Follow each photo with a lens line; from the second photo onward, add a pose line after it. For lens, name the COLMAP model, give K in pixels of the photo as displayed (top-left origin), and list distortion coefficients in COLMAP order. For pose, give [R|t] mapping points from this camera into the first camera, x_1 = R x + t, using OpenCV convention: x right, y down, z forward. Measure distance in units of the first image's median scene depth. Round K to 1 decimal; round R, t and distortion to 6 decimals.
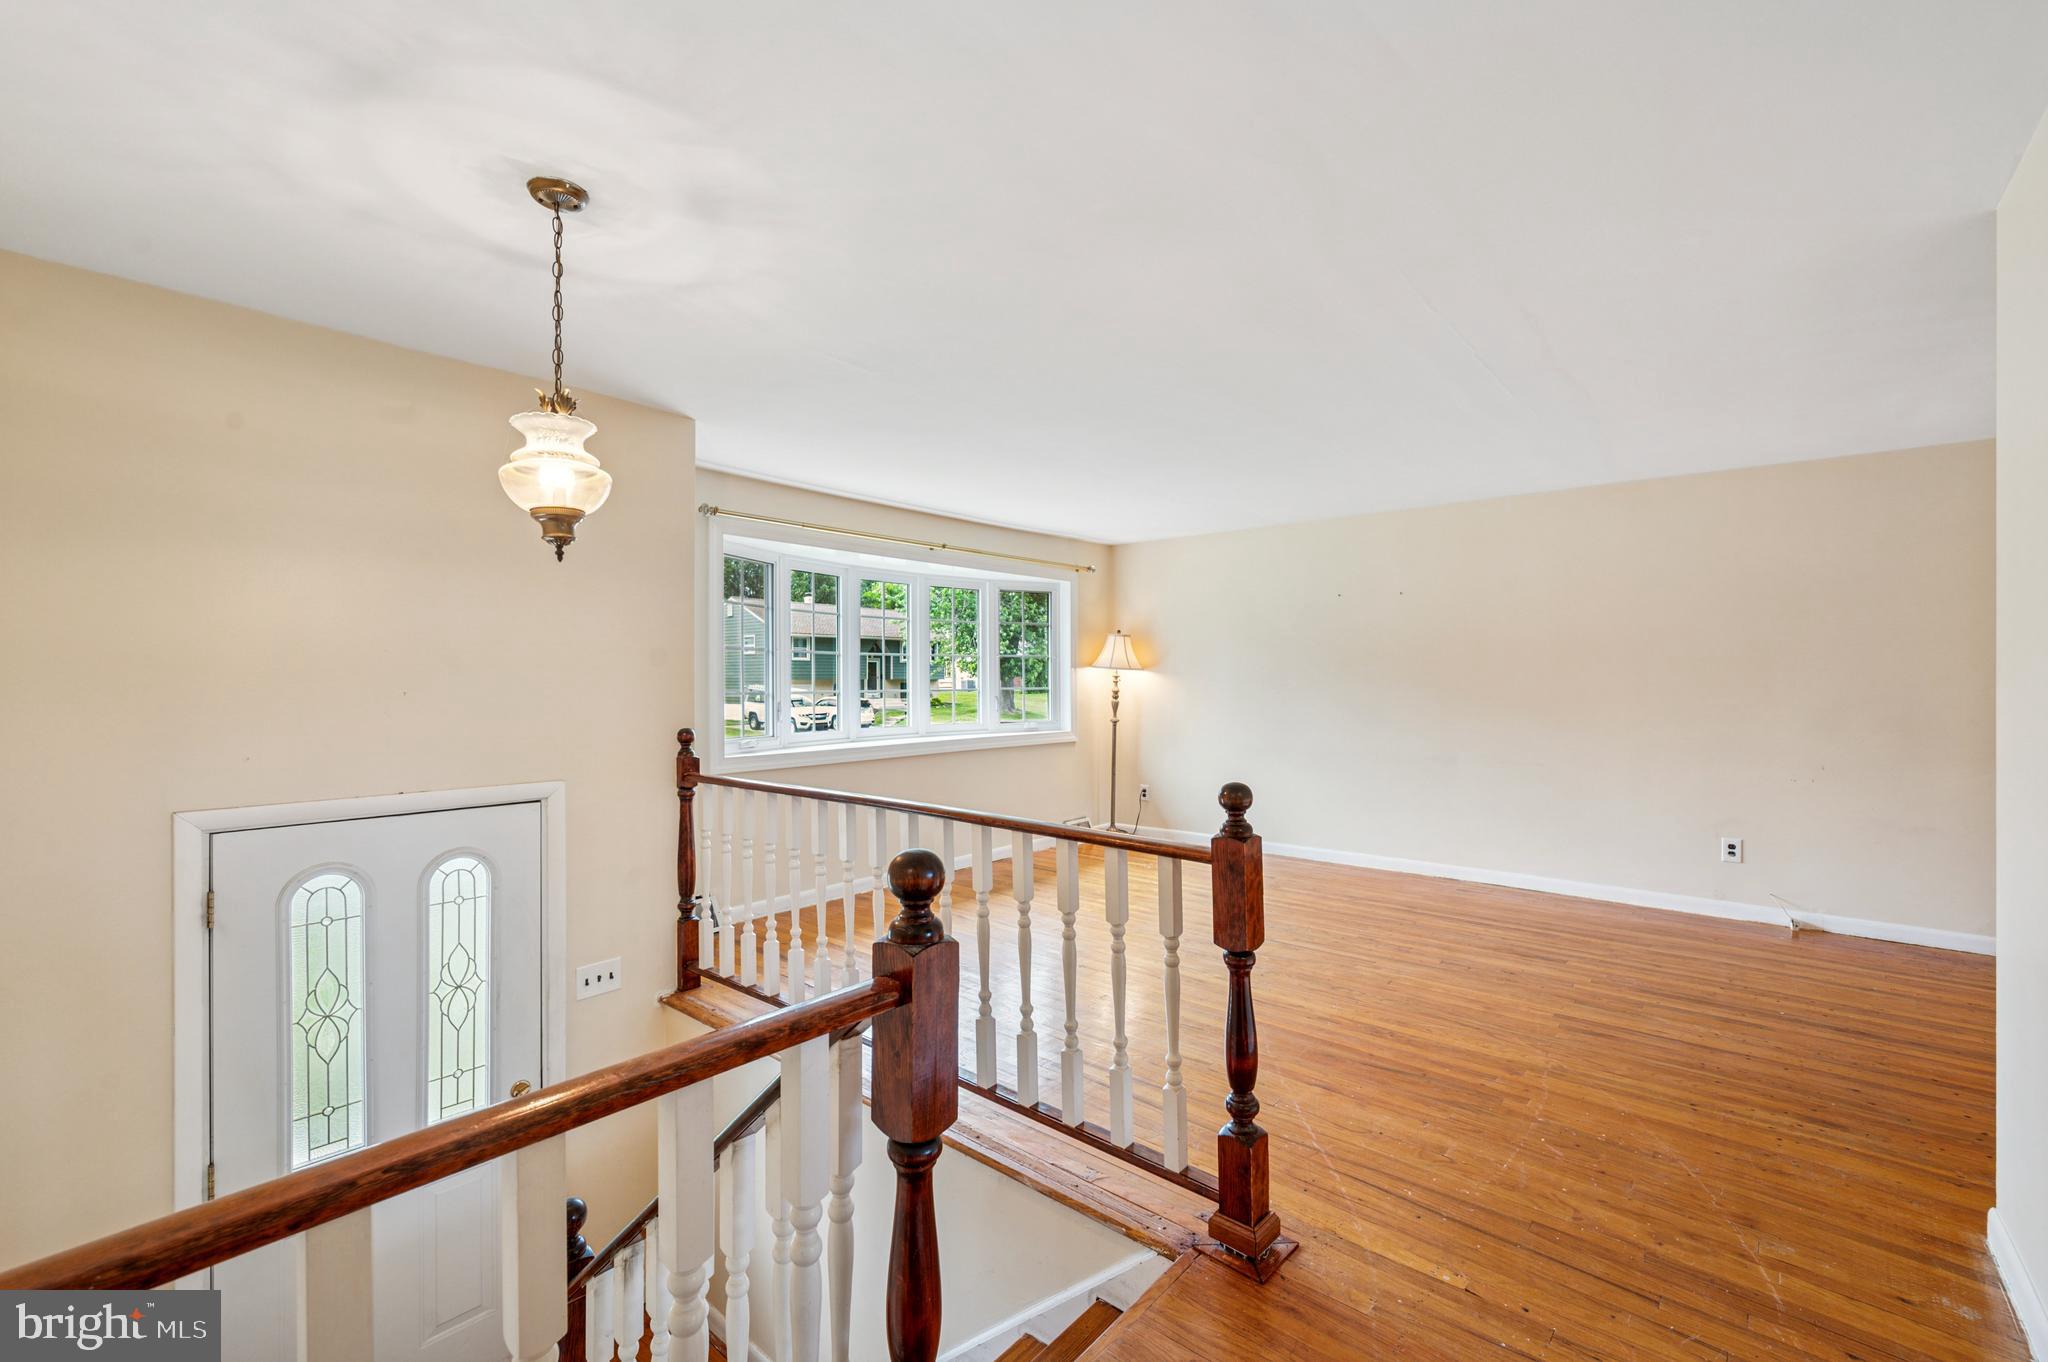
lens RADIAL K [[876.6, 0, 1015.3], [0, 876.6, 684.3], [0, 0, 1]] dist [-0.002135, 0.000615]
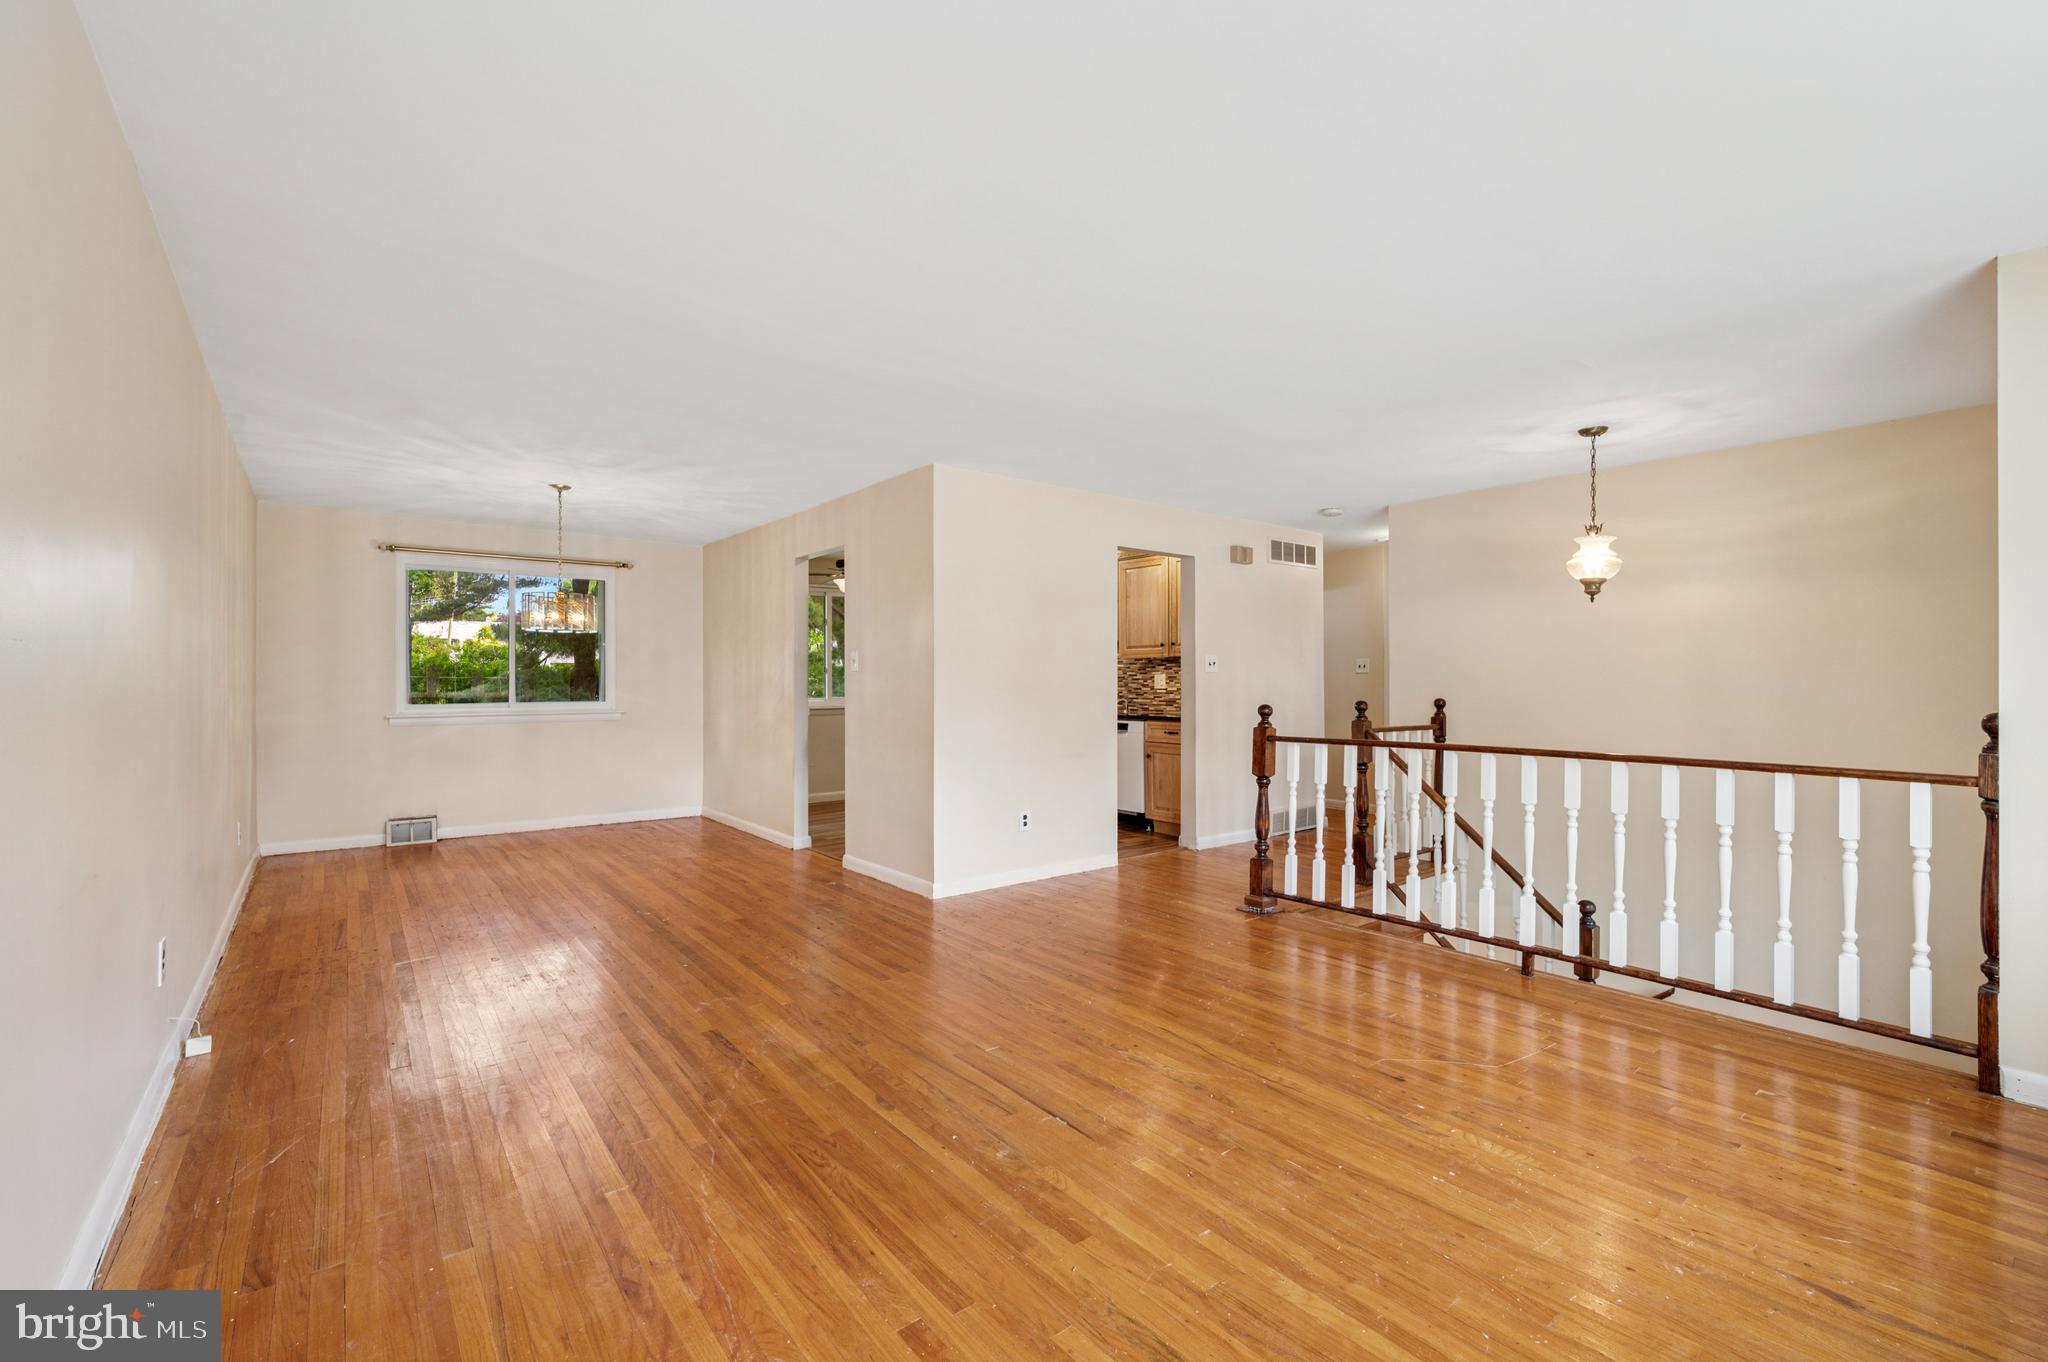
lens RADIAL K [[876.6, 0, 1020.7], [0, 876.6, 680.9], [0, 0, 1]] dist [-0.002135, 0.000615]
pose [[-0.982525, 0.001069, 0.186130, 0.219296], [0.002108, 0.999983, 0.005384, 0.017855], [-0.186121, 0.005682, -0.982510, 1.592504]]
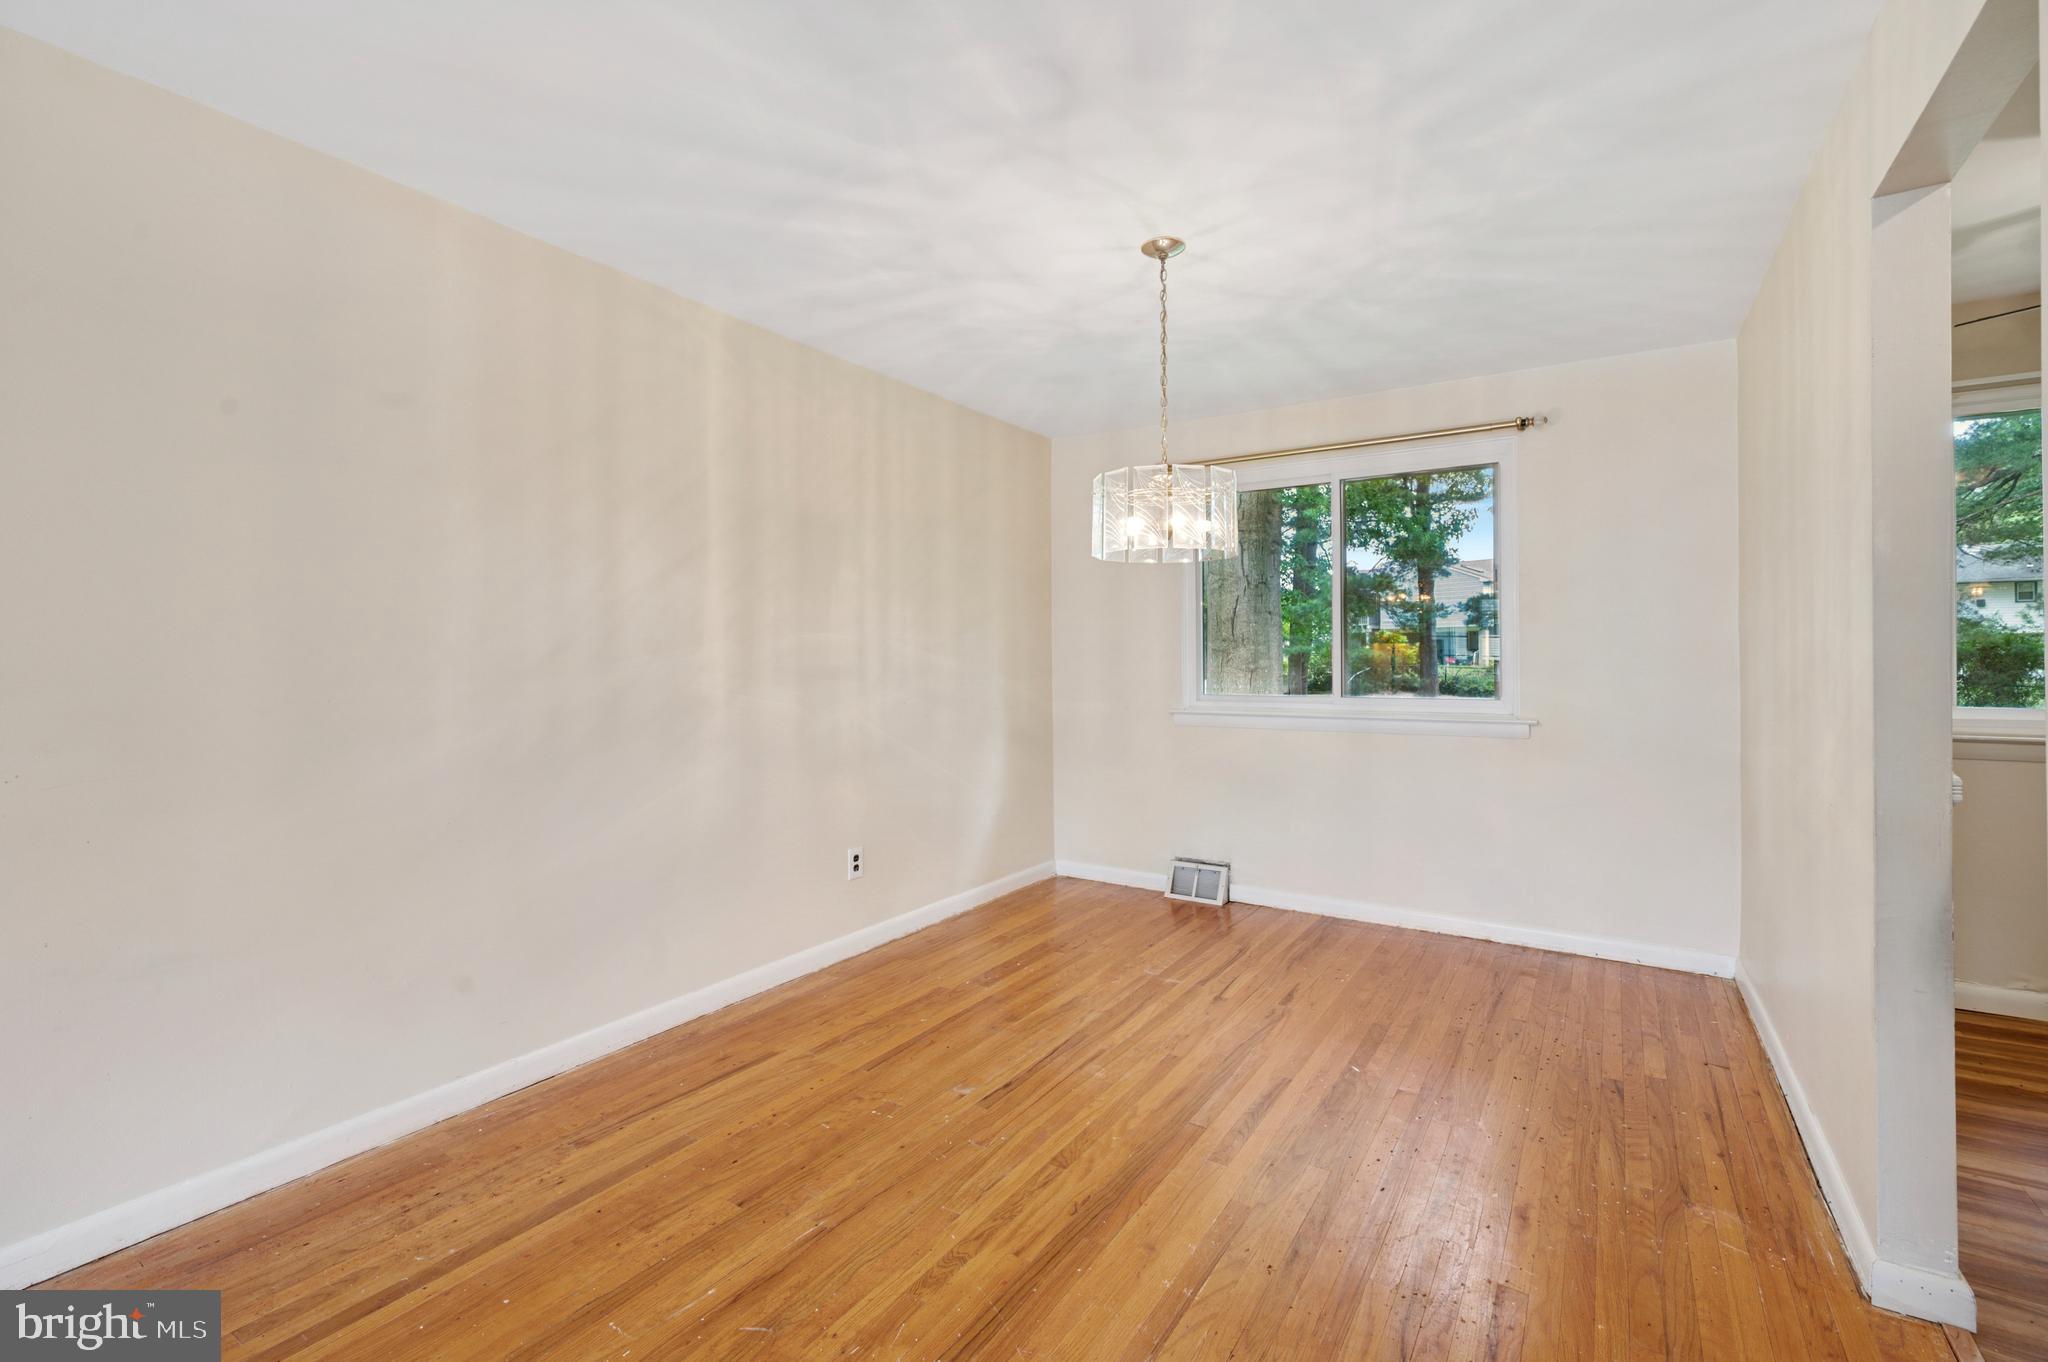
lens RADIAL K [[876.6, 0, 1032.9], [0, 876.6, 656.6], [0, 0, 1]] dist [-0.002135, 0.000615]
pose [[-0.147833, 0.004222, 0.989003, 0.538269], [0.012118, 0.999924, -0.002457, 0.018341], [-0.988938, 0.011621, -0.147873, 0.629660]]
